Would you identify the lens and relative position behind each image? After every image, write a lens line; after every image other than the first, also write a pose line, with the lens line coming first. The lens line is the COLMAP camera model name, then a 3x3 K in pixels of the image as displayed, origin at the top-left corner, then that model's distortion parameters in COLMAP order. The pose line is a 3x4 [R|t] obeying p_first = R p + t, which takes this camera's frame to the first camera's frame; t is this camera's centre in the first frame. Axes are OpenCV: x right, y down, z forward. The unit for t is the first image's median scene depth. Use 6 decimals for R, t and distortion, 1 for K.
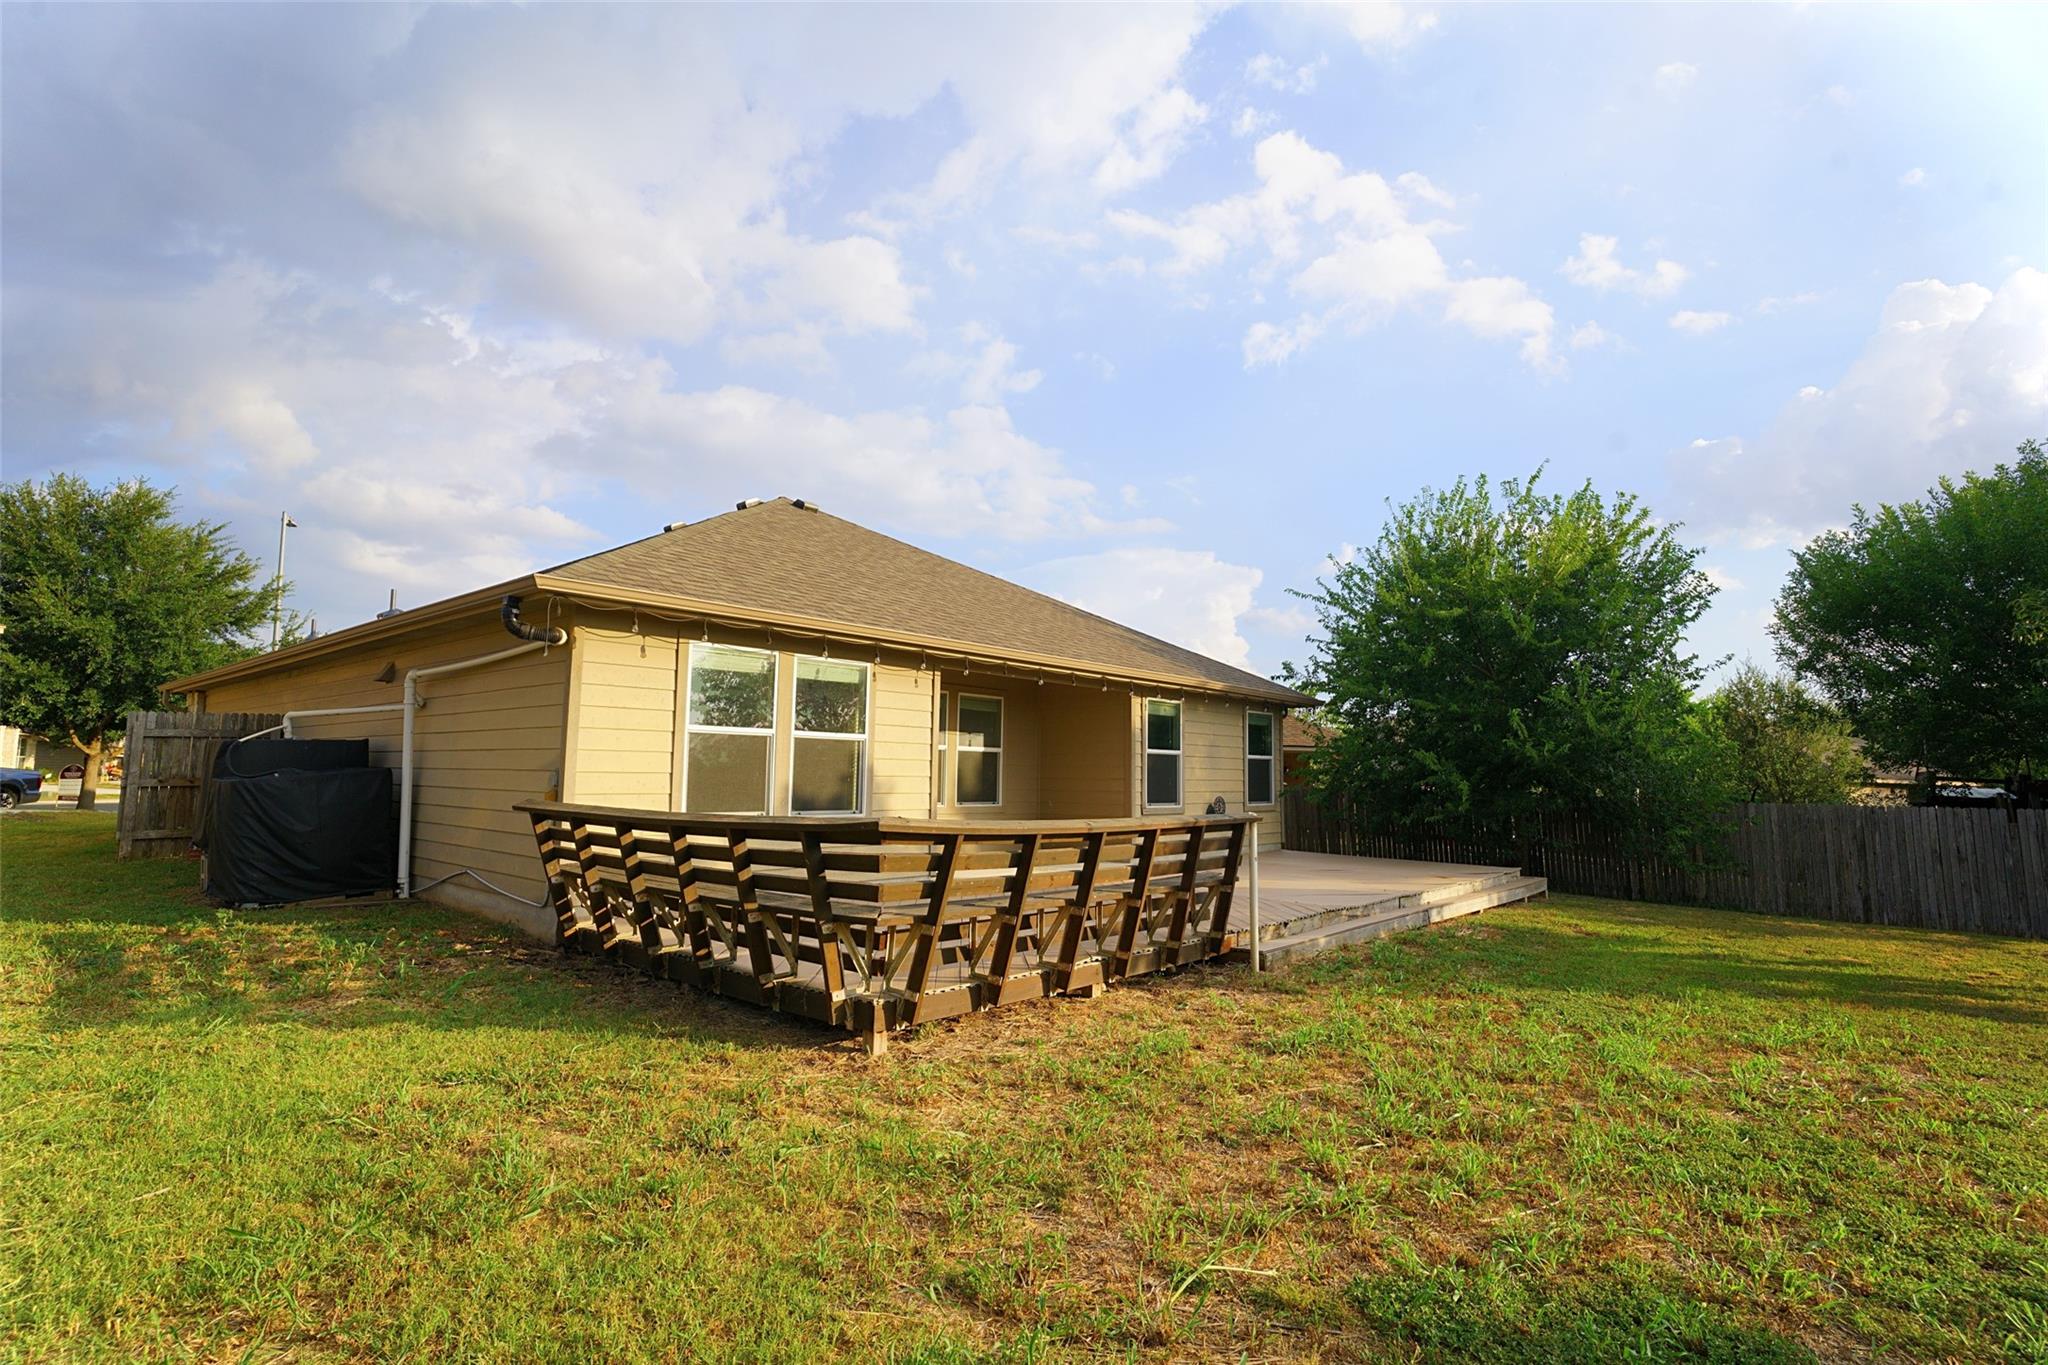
lens RADIAL K [[971.1, 0, 1017.0], [0, 971.1, 687.1], [0, 0, 1]] dist [-0.015077, 0.000373]
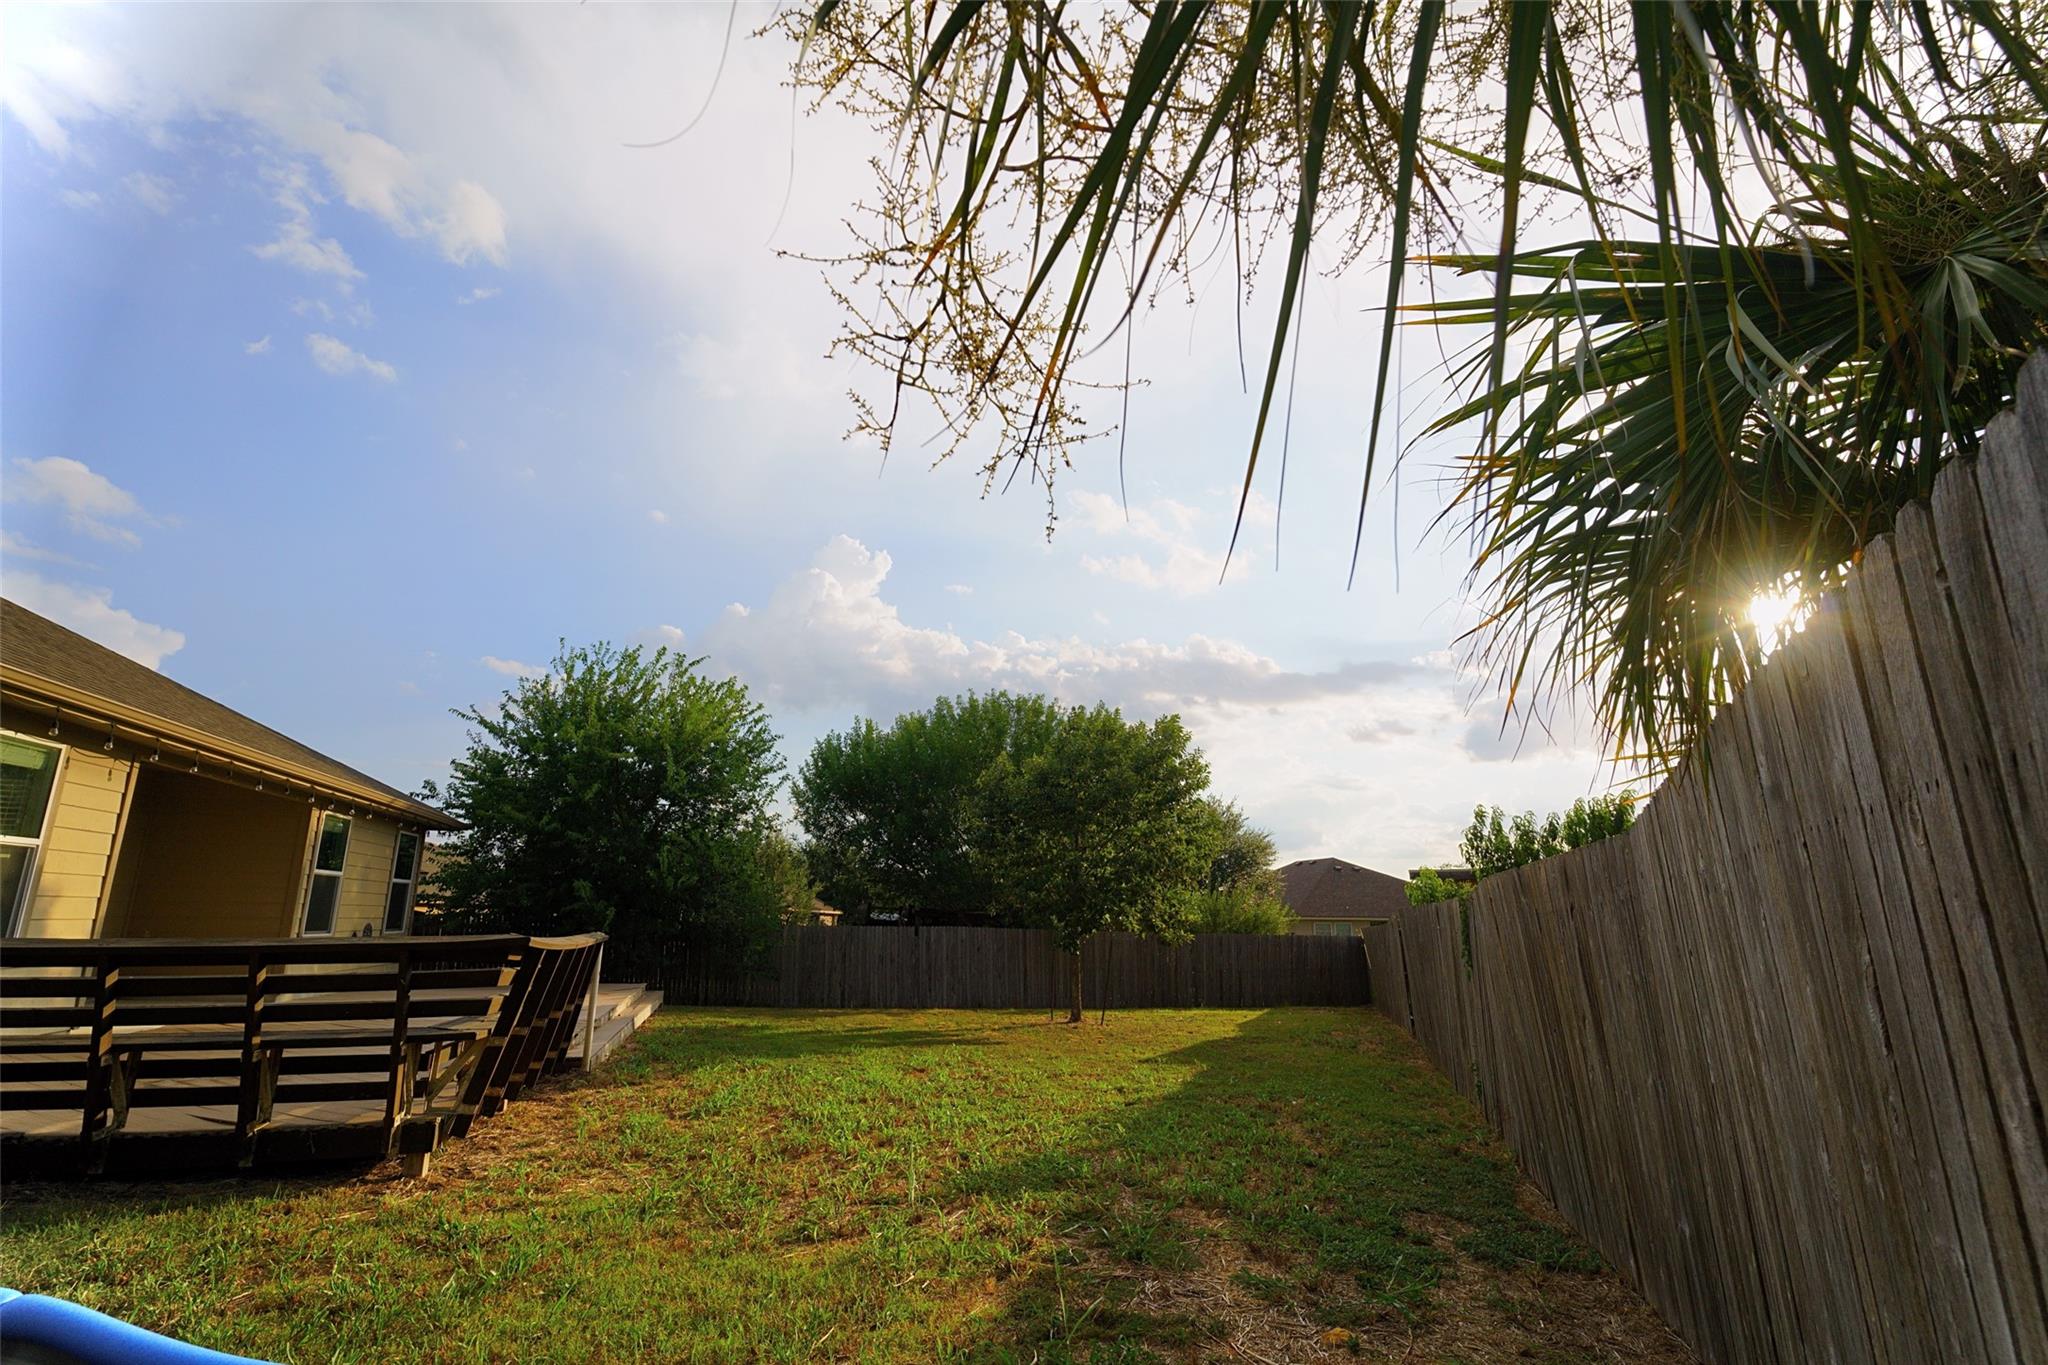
lens RADIAL K [[961.1, 0, 1047.8], [0, 961.1, 680.6], [0, 0, 1]] dist [-0.002272, 0.000021]
pose [[0.523195, 0.196240, 0.829311, -0.266881], [-0.080223, 0.980146, -0.181321, 0.000437], [-0.848429, 0.028336, 0.528551, -0.035564]]
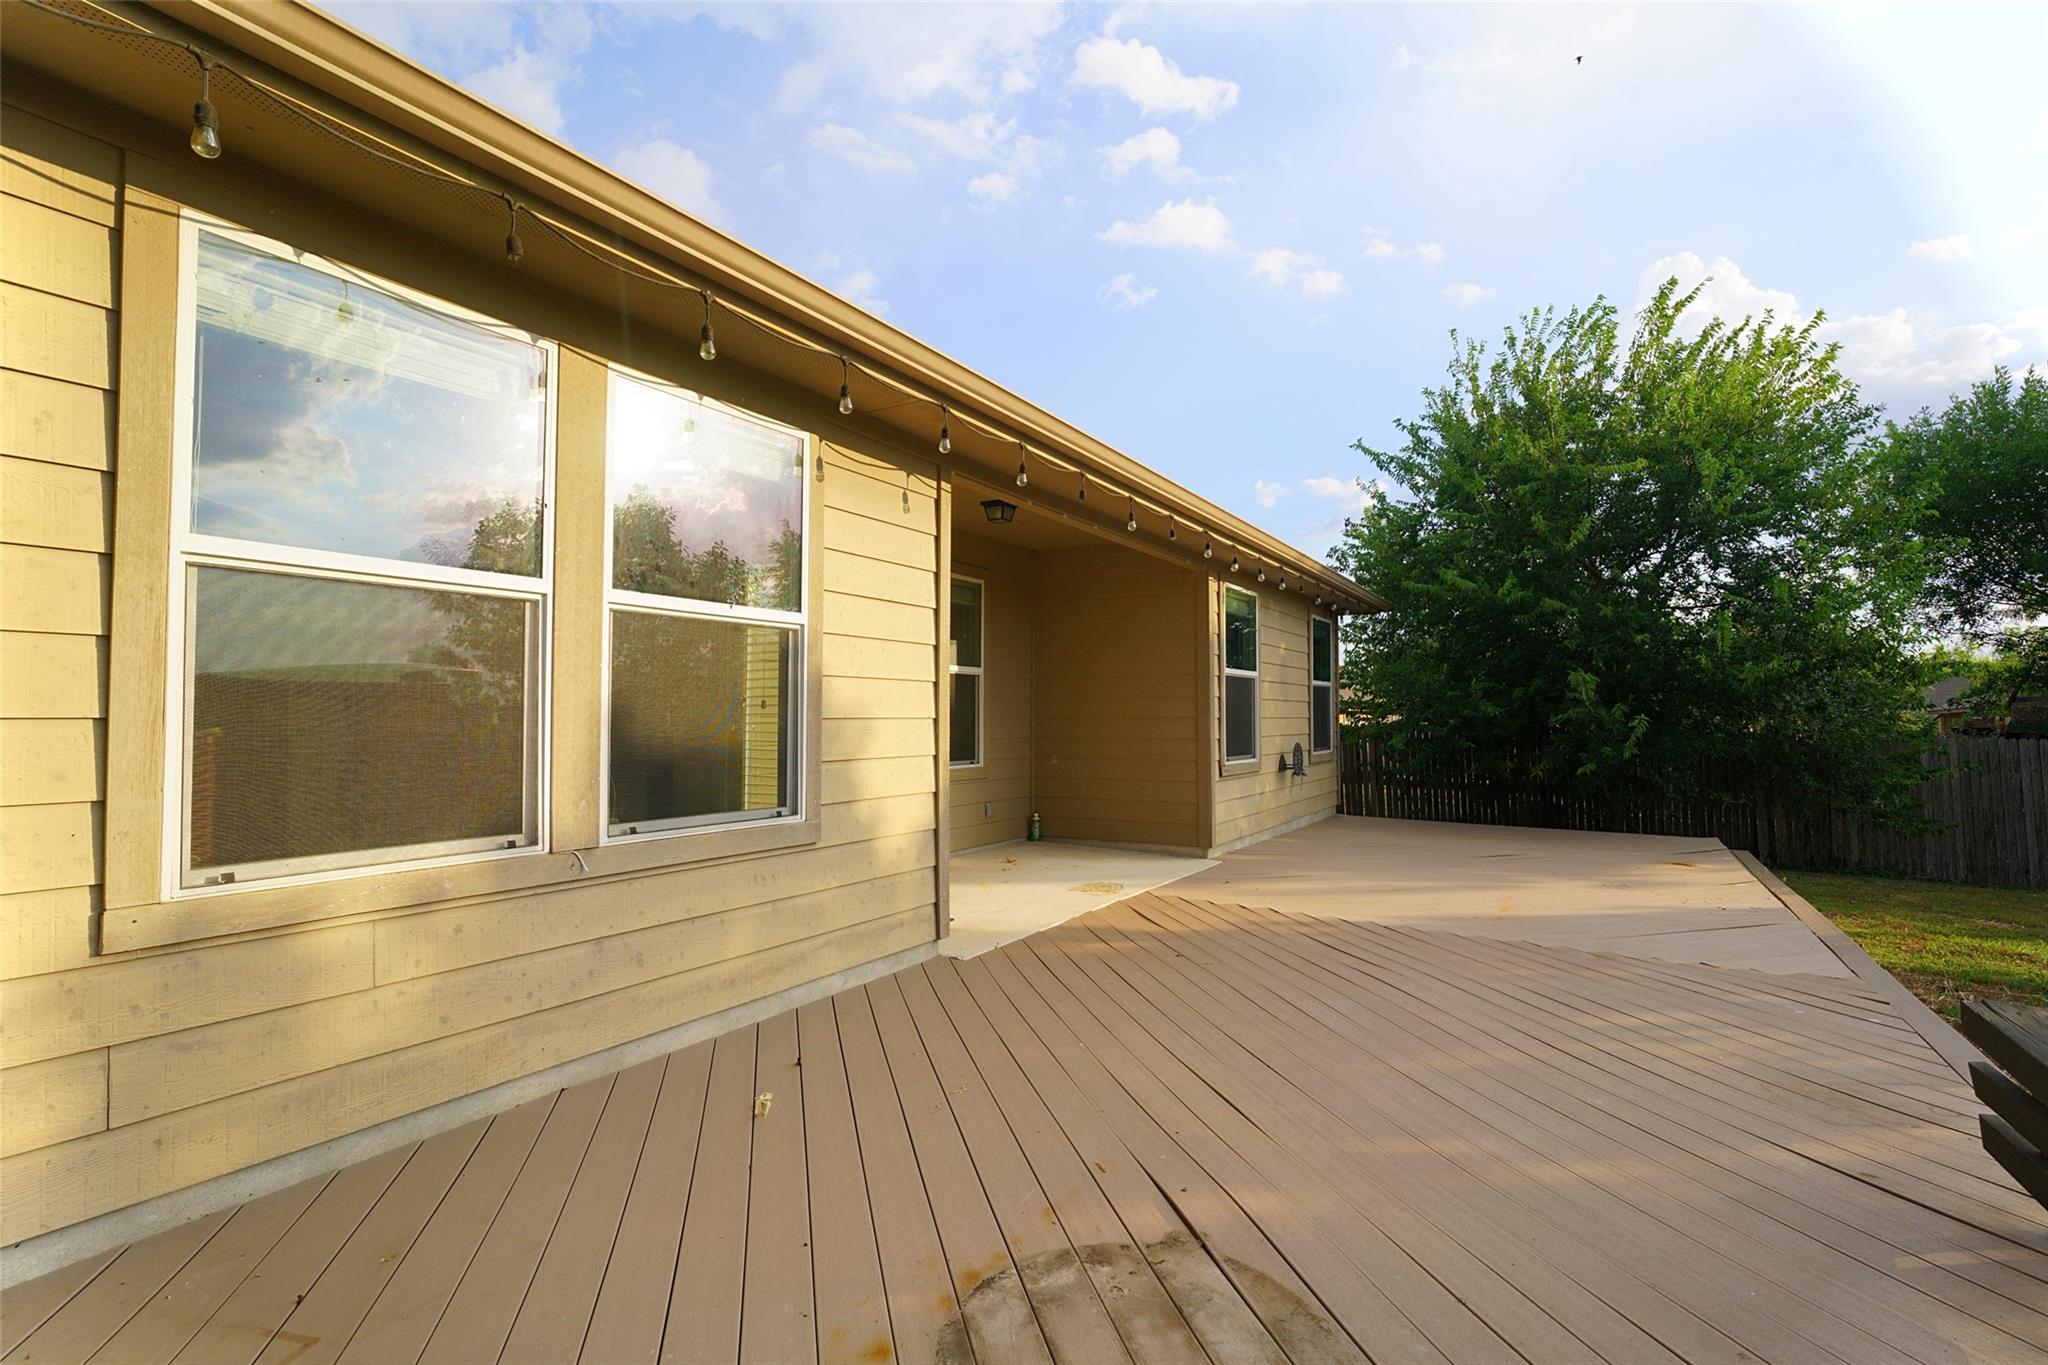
lens RADIAL K [[971.1, 0, 1017.0], [0, 971.1, 687.1], [0, 0, 1]] dist [-0.015077, 0.000373]
pose [[0.983900, -0.006522, 0.178602, -0.097468], [-0.004963, 0.997951, 0.063783, 0.036578], [-0.178652, -0.063643, 0.981852, 0.414916]]
